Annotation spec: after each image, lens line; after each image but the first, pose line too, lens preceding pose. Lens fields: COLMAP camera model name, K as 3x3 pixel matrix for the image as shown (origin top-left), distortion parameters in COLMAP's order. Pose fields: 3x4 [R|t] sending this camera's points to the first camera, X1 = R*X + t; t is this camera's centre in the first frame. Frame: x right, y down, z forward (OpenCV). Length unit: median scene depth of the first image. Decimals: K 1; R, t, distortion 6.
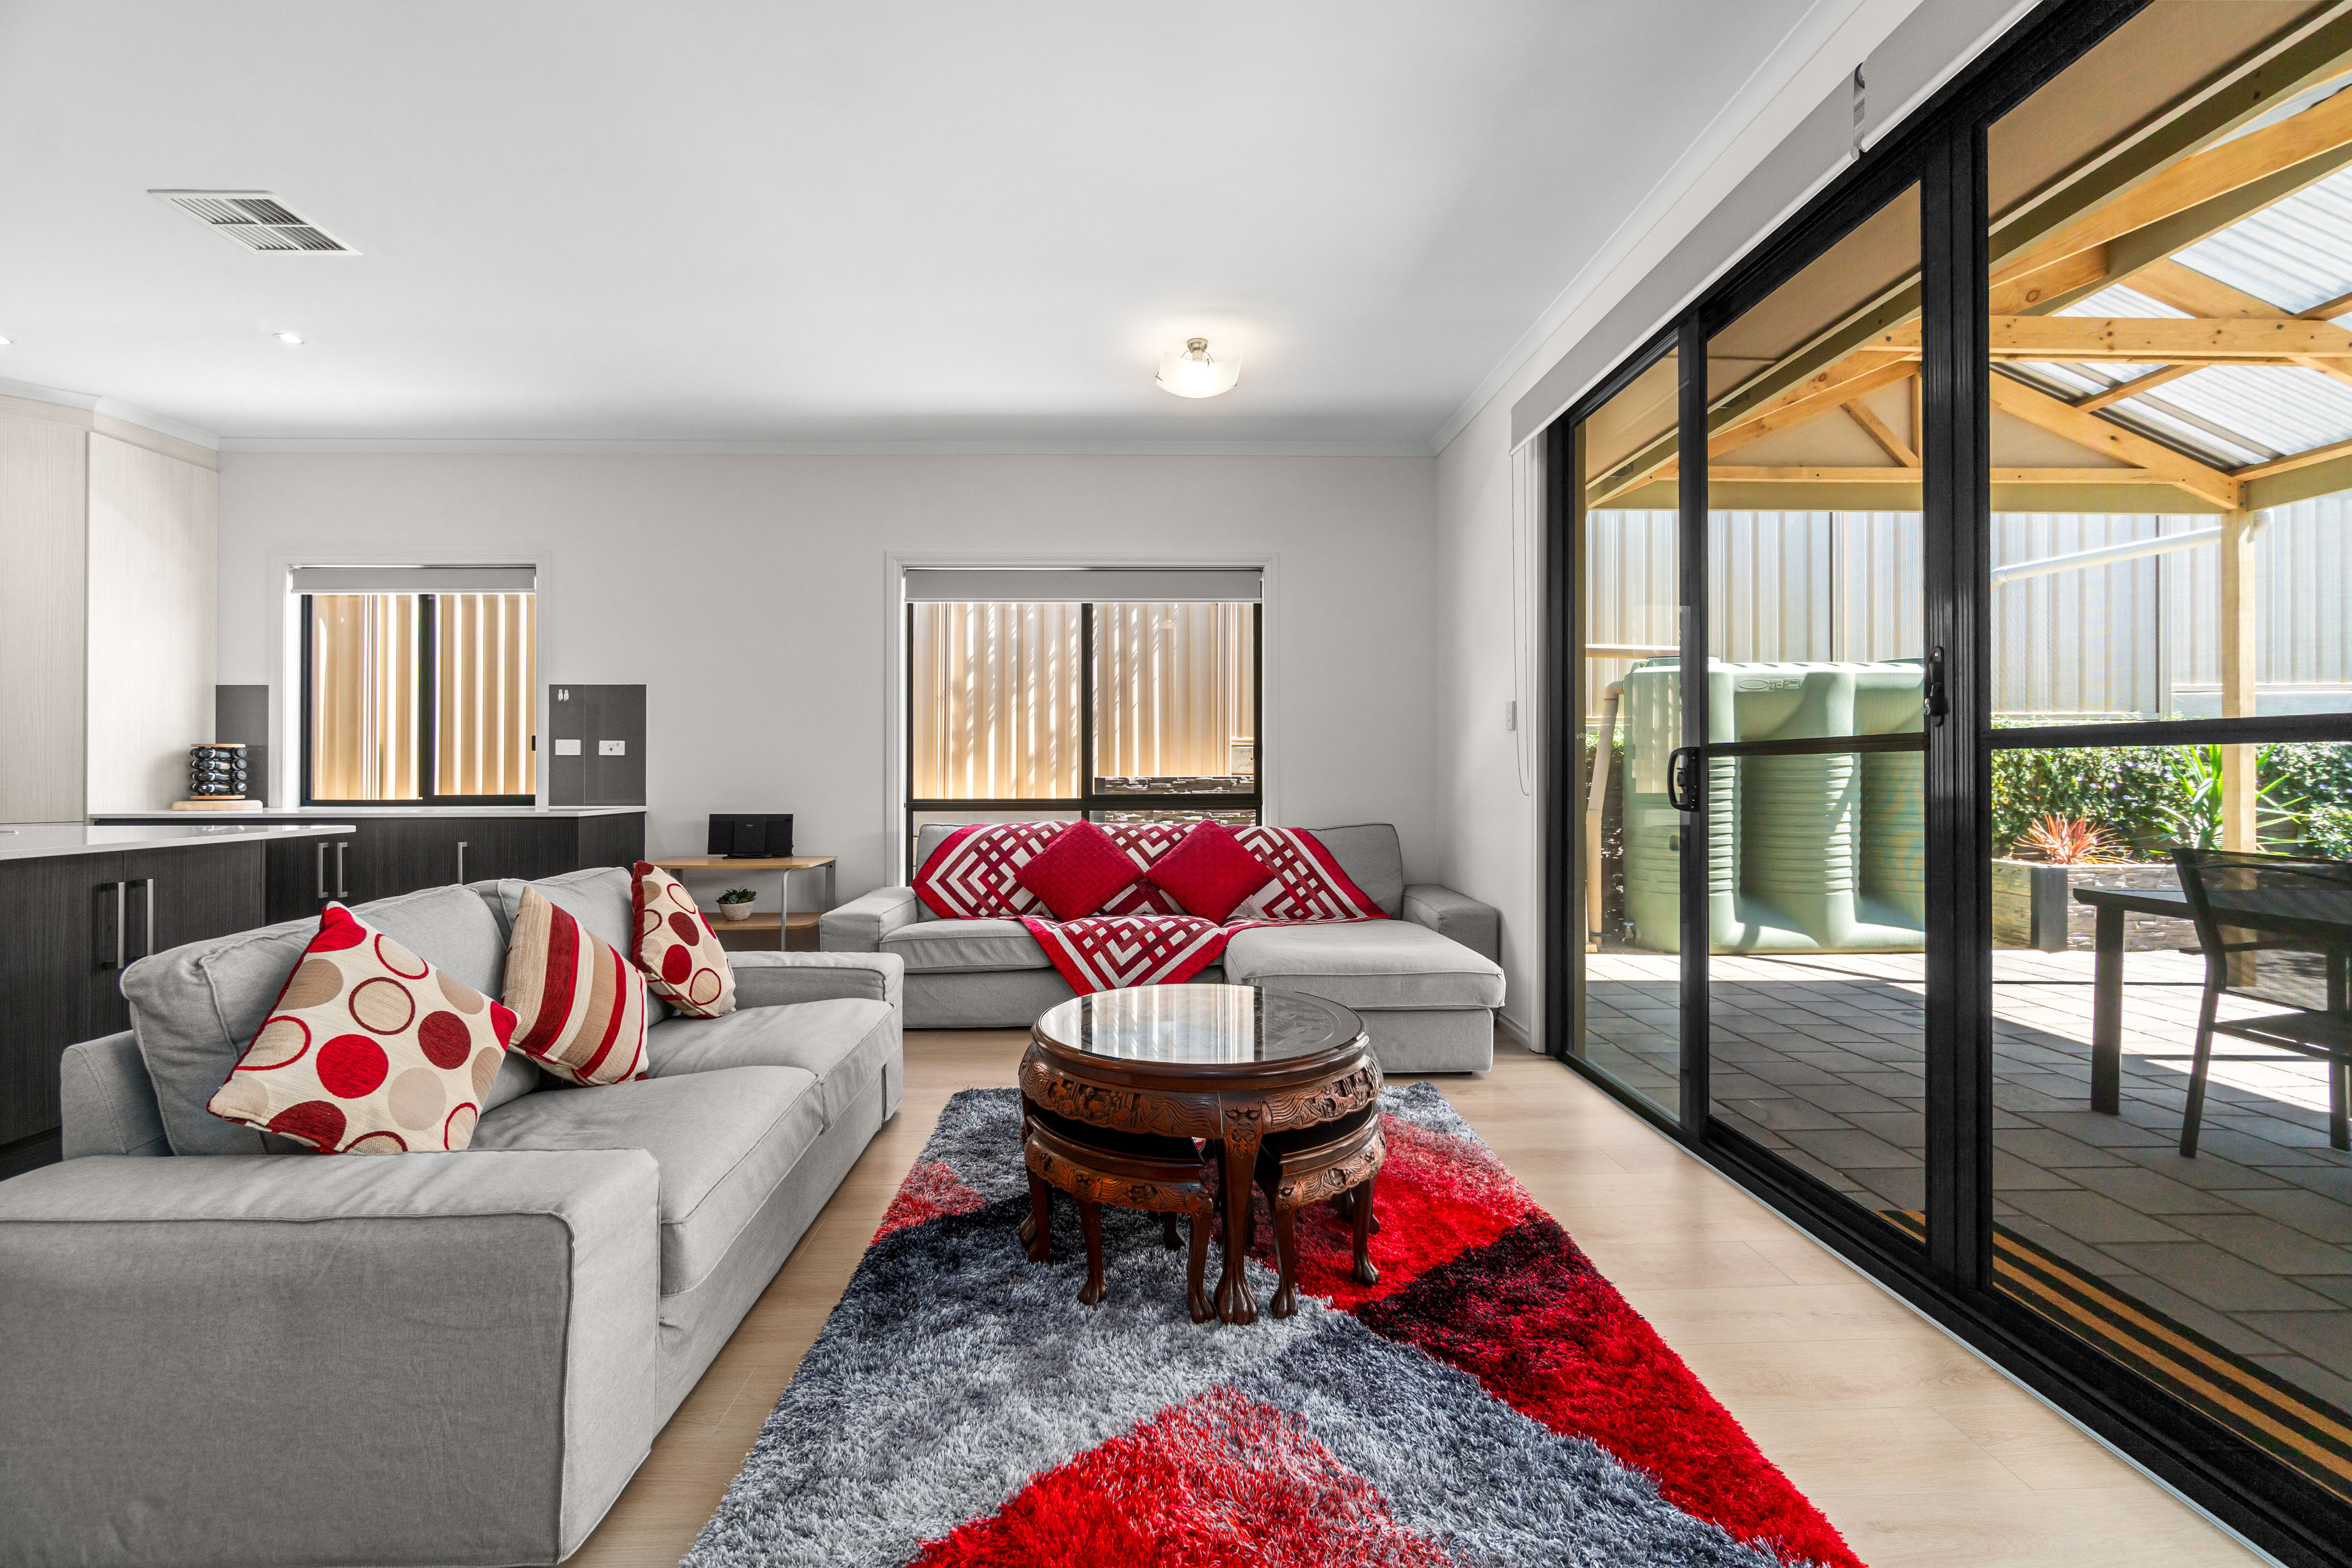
lens RADIAL K [[1020.7, 0, 1177.9], [0, 1020.7, 768.0], [0, 0, 1]] dist [-0.003922, 0.002101]
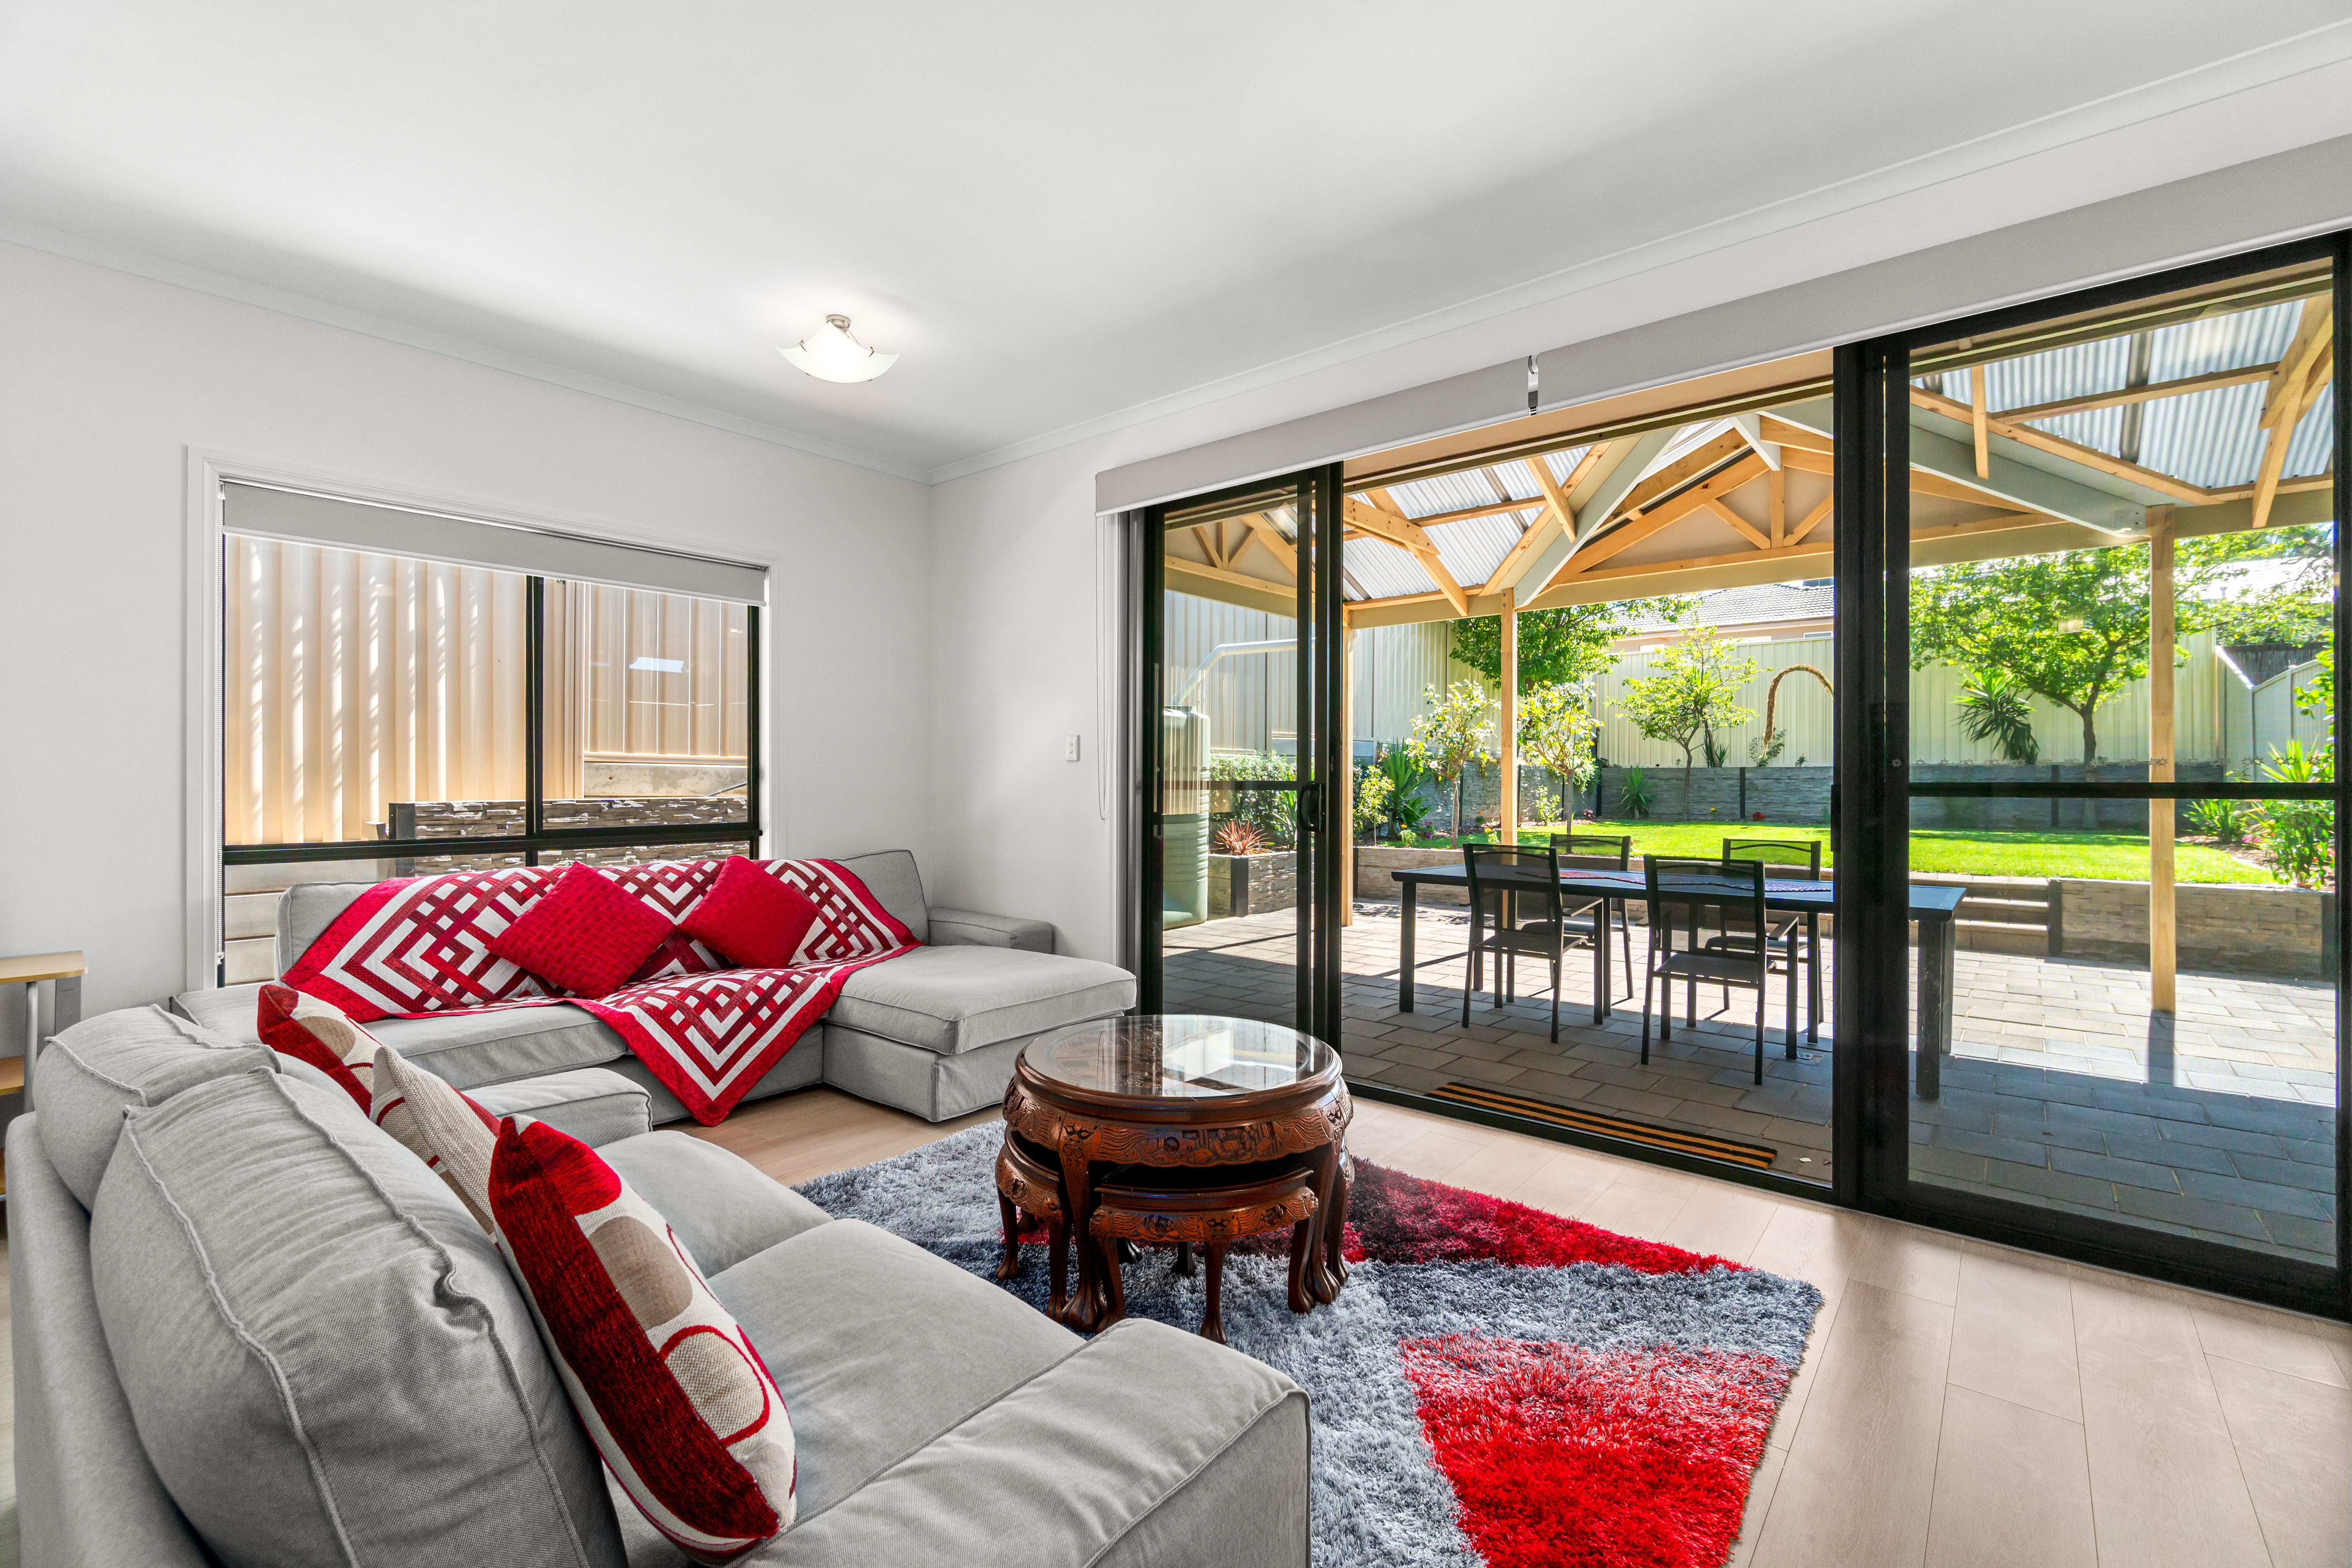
lens RADIAL K [[1020.7, 0, 1182.8], [0, 1020.7, 787.0], [0, 0, 1]] dist [-0.003922, 0.002101]
pose [[0.660760, -0.001460, 0.750596, -0.371852], [-0.005576, 0.999961, 0.006853, -0.014874], [-0.750577, -0.008714, 0.660726, 0.154430]]
